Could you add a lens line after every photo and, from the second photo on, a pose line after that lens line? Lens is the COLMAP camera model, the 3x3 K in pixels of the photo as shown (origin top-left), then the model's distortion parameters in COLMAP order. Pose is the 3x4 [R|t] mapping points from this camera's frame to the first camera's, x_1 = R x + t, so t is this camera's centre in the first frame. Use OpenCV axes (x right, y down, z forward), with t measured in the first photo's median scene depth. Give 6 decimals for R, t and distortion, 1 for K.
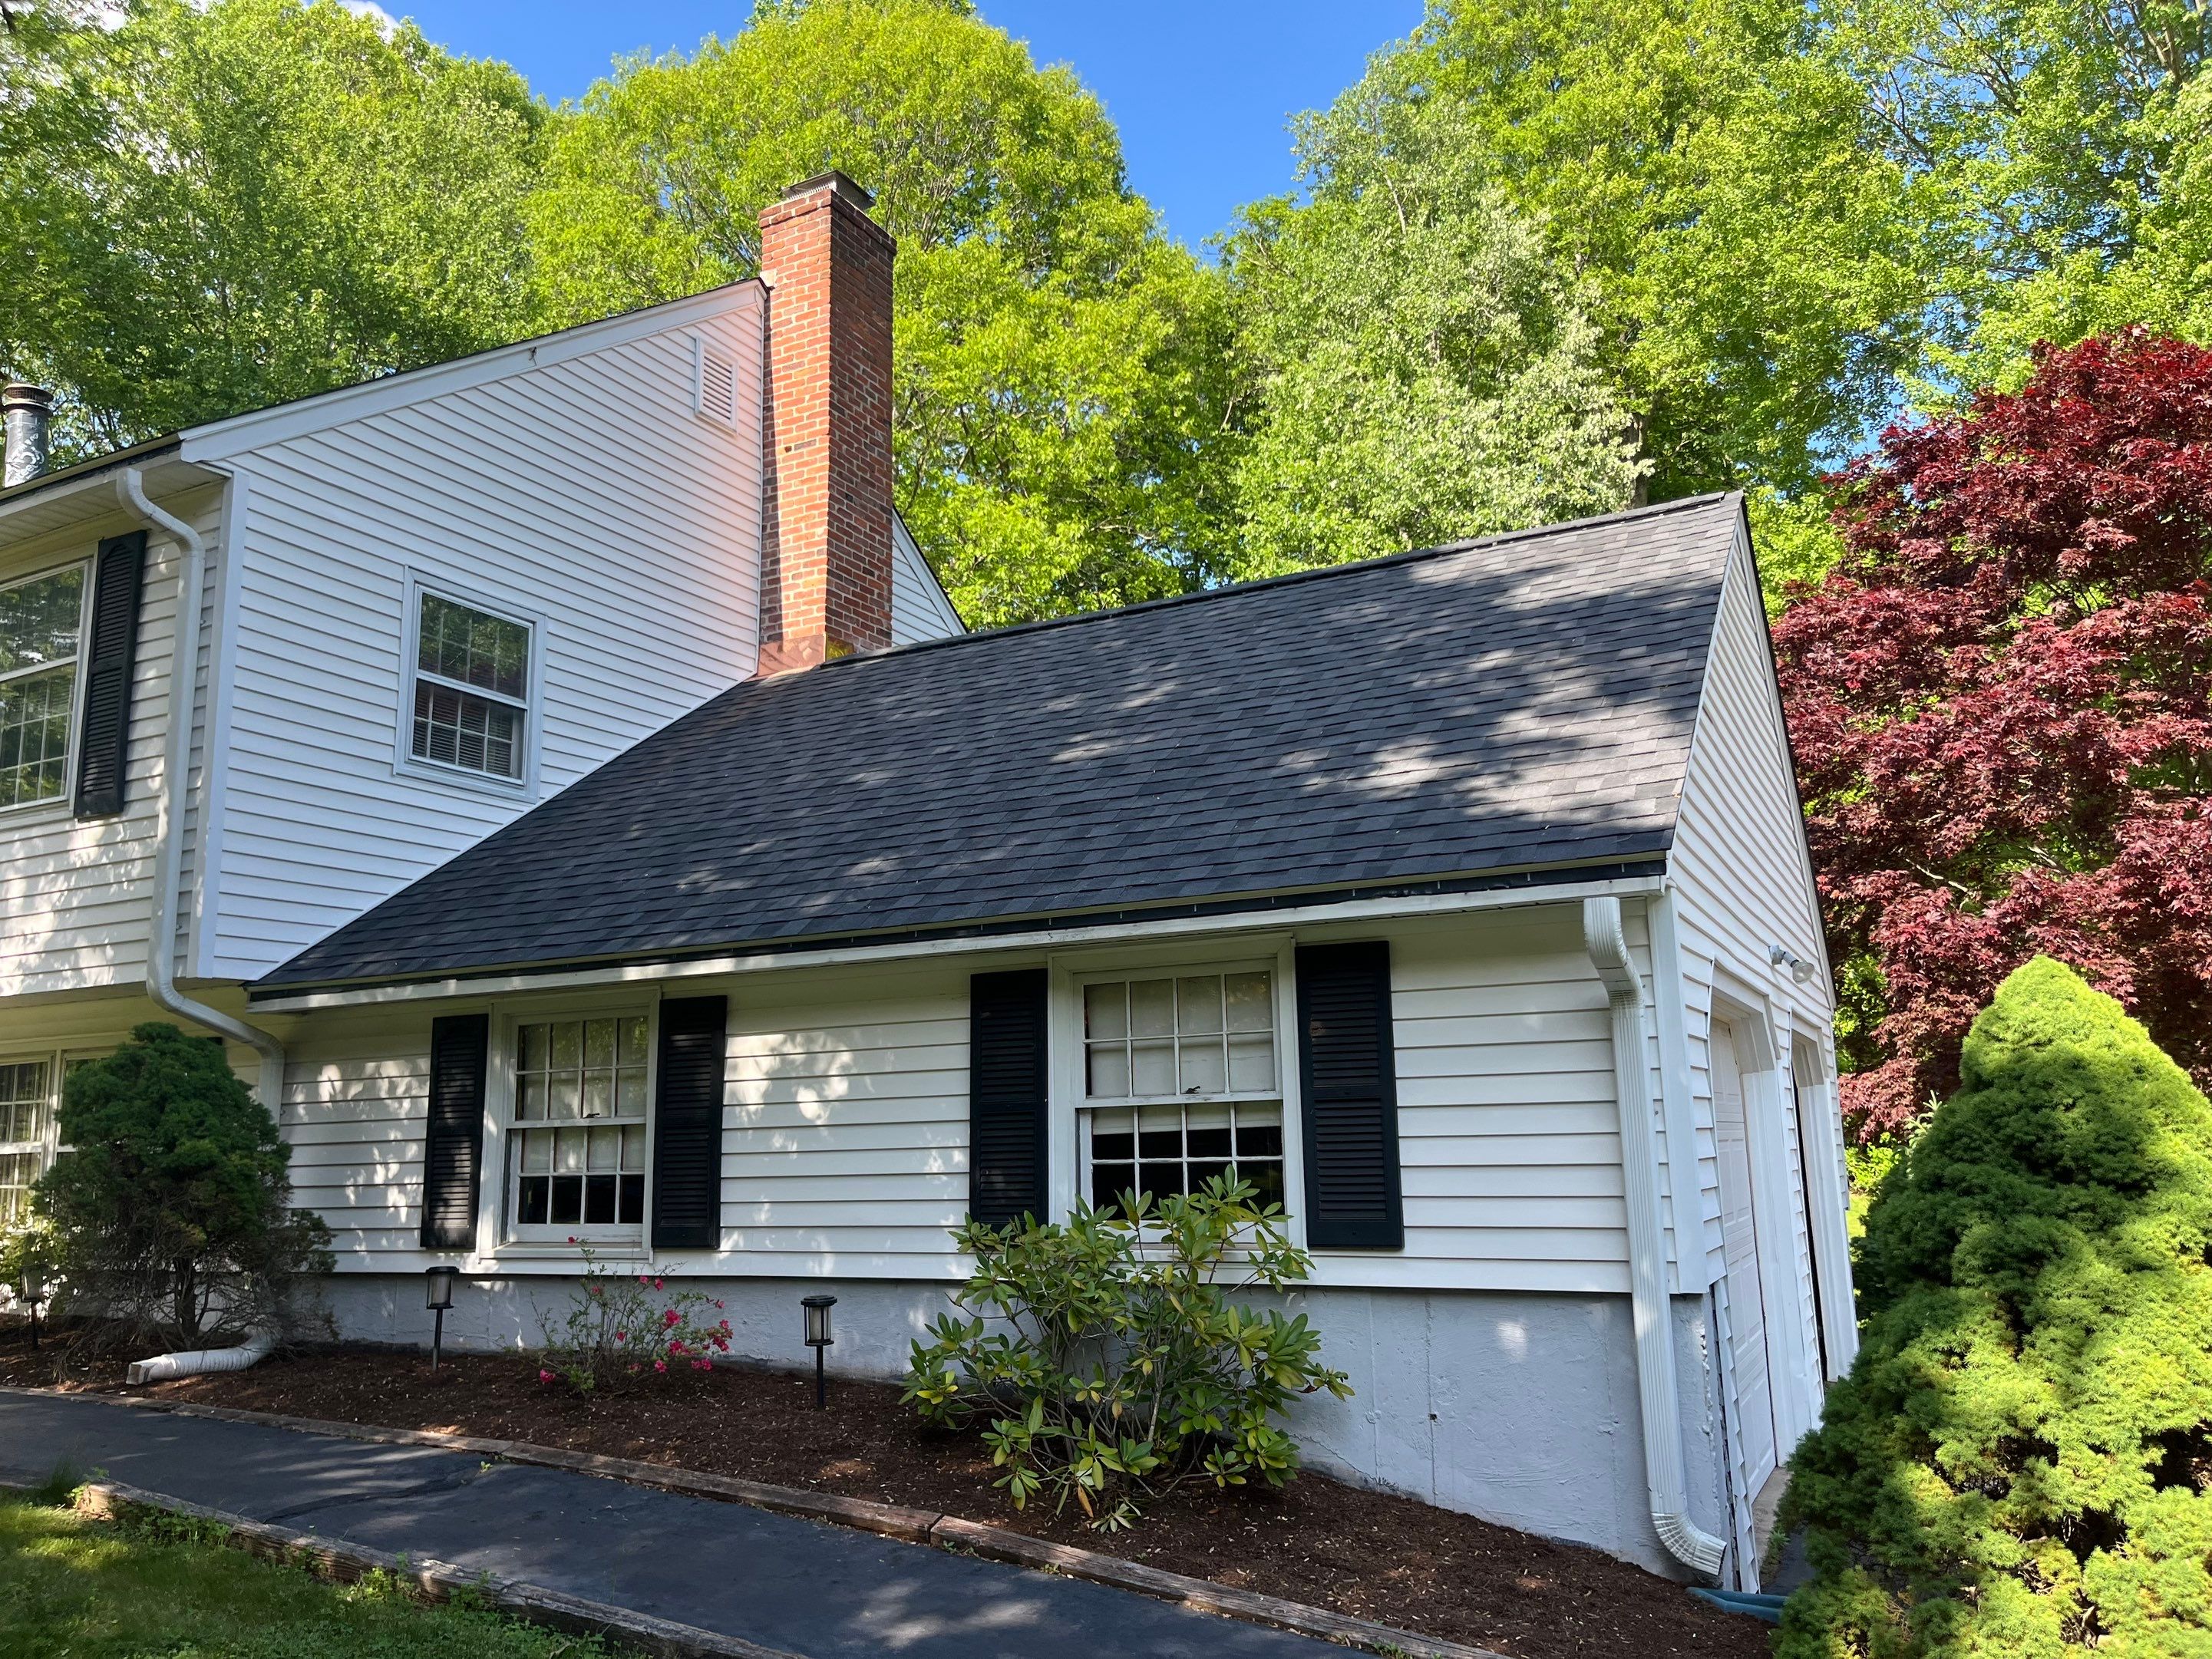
lens RADIAL K [[1664.2, 0, 1107.7], [0, 1664.2, 824.9], [0, 0, 1]] dist [0.030174, -0.026526]
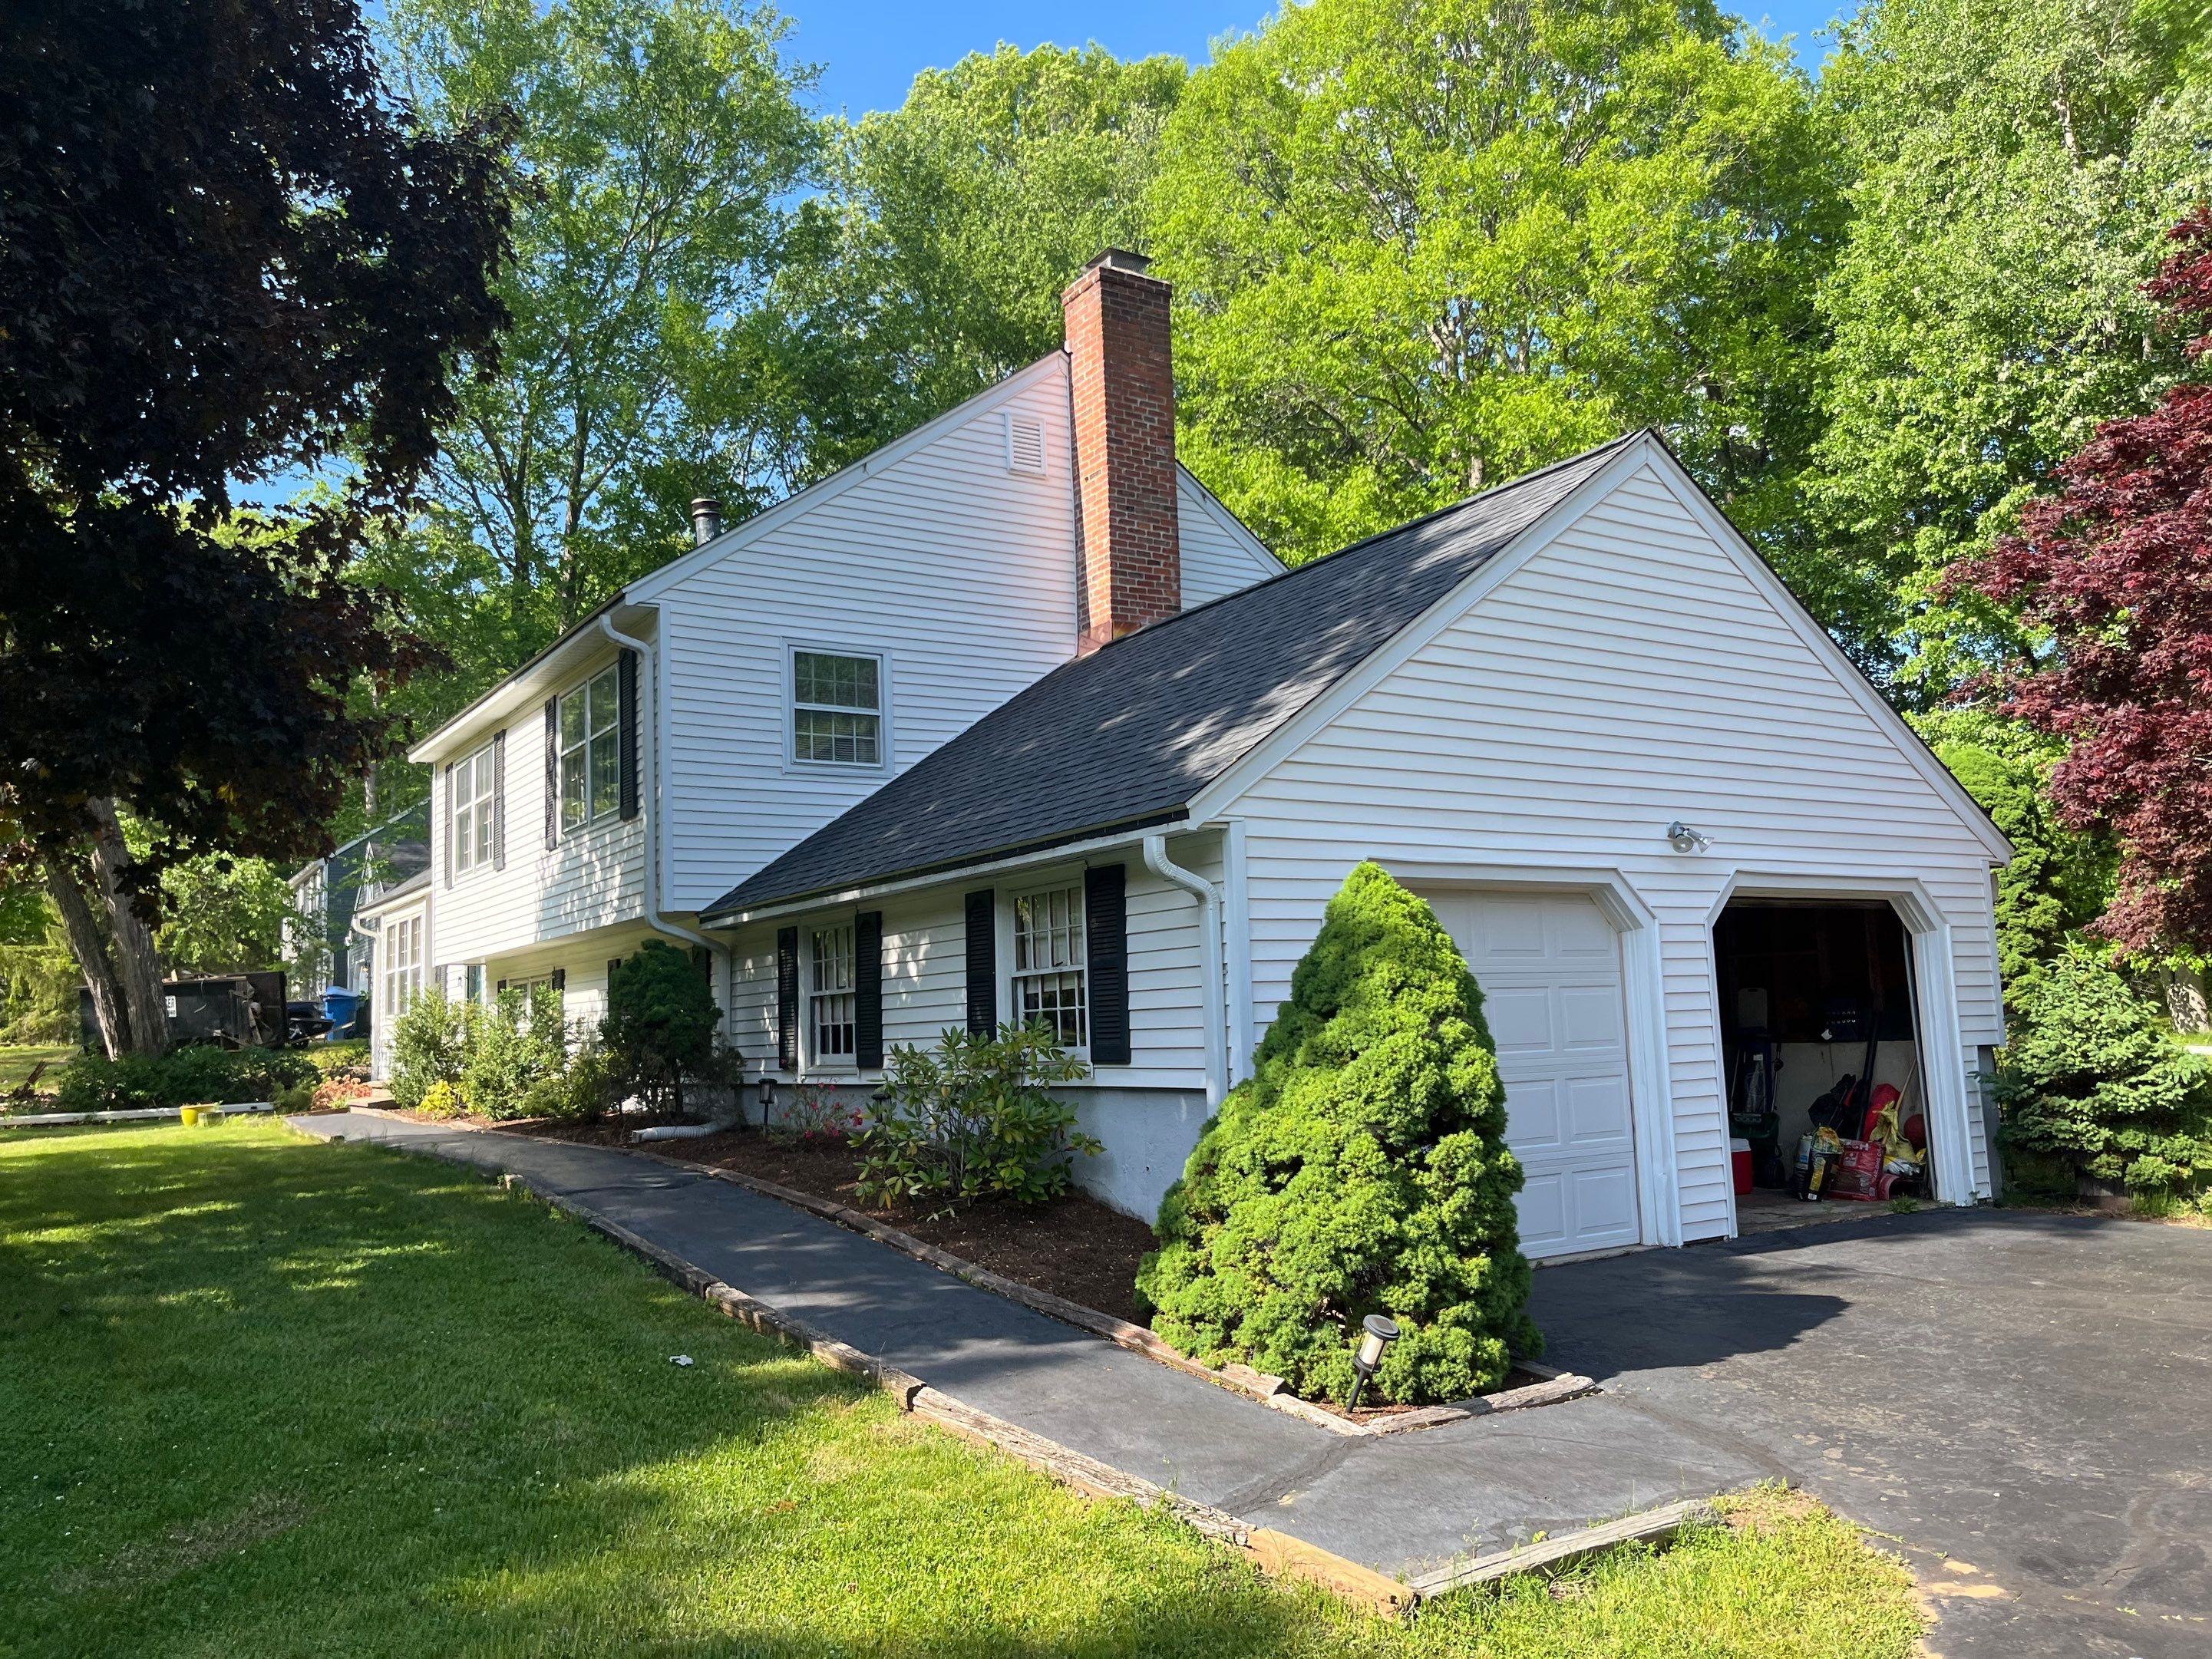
lens RADIAL K [[1664.2, 0, 1105.1], [0, 1664.2, 833.0], [0, 0, 1]] dist [0.030174, -0.026526]
pose [[0.867454, -0.068934, -0.492719, 0.648197], [0.112068, 0.991976, 0.058518, -0.035444], [0.484731, -0.105979, 0.868219, -0.230382]]
